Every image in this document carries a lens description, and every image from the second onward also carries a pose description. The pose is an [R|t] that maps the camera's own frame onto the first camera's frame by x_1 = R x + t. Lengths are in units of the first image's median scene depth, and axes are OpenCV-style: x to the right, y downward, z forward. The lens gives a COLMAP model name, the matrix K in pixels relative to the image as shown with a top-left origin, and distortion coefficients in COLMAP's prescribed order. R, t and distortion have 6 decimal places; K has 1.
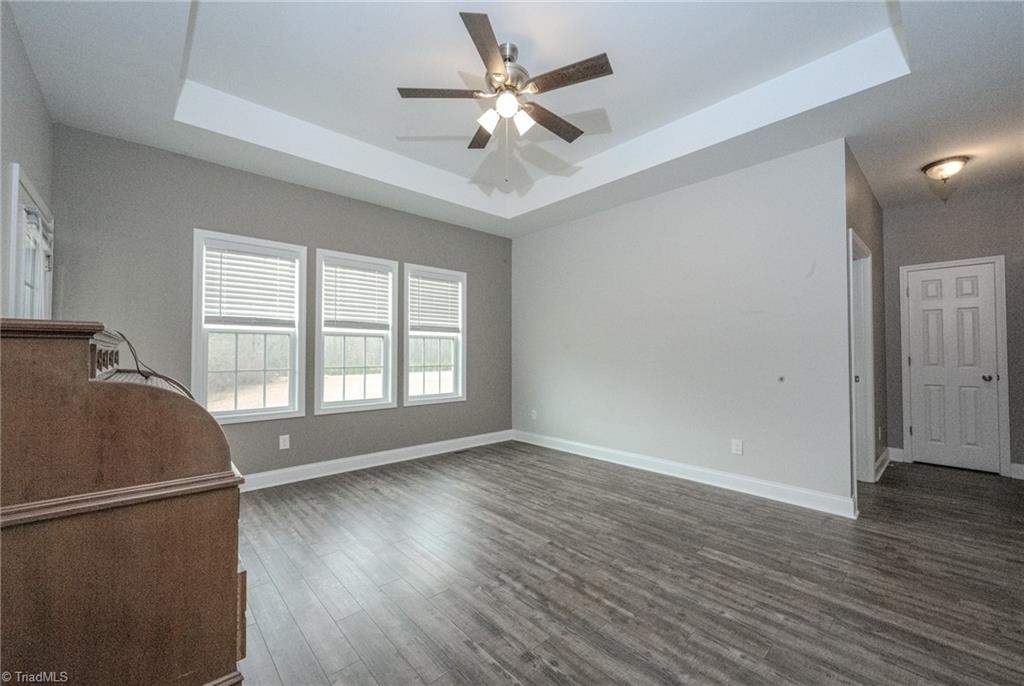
lens RADIAL K [[413.3, 0, 508.3], [0, 413.3, 345.0], [0, 0, 1]] dist [-0.004056, 0.000046]
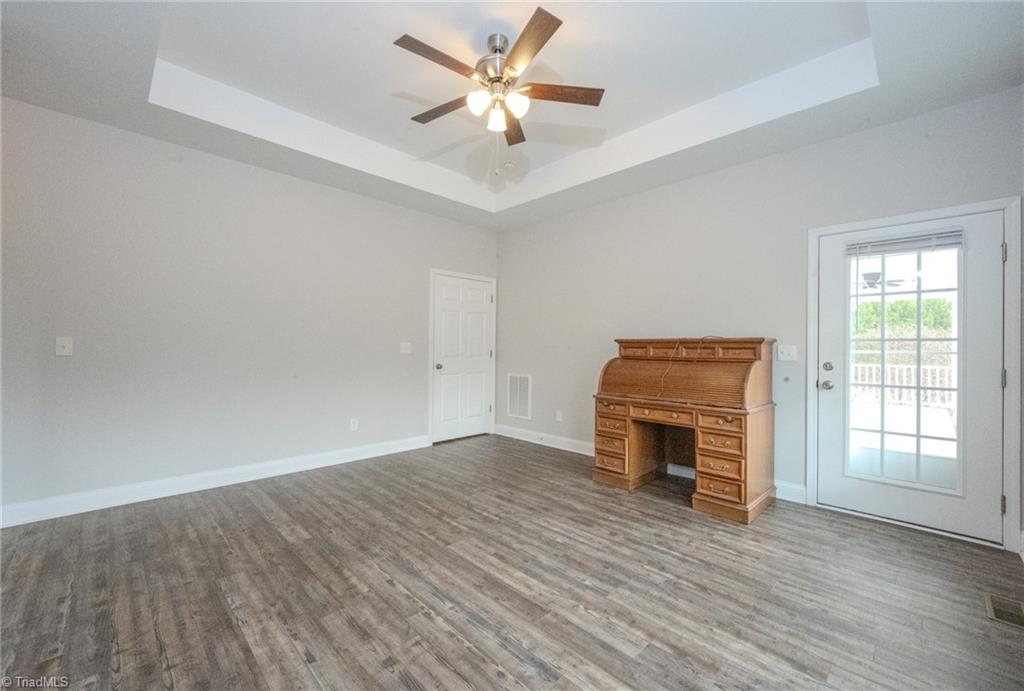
lens RADIAL K [[413.3, 0, 513.7], [0, 413.3, 346.5], [0, 0, 1]] dist [-0.004056, 0.000046]
pose [[-0.998652, -0.006967, -0.051432, 0.002520], [-0.005928, 0.999776, -0.020329, 0.032540], [0.051562, -0.019996, -0.998470, 1.706069]]
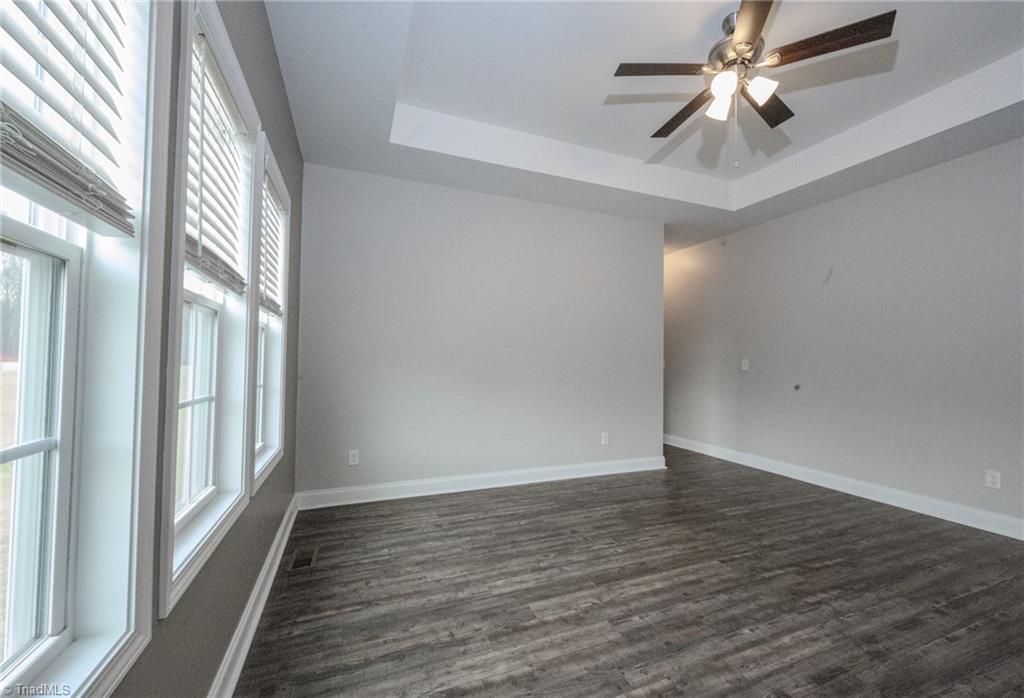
lens RADIAL K [[422.2, 0, 533.8], [0, 422.2, 352.3], [0, 0, 1]] dist [-0.000678, -0.001004]
pose [[0.321960, 0.022467, 0.946487, -0.841660], [-0.026090, 0.999549, -0.014852, 0.017624], [-0.946394, -0.019912, 0.322401, 0.955079]]
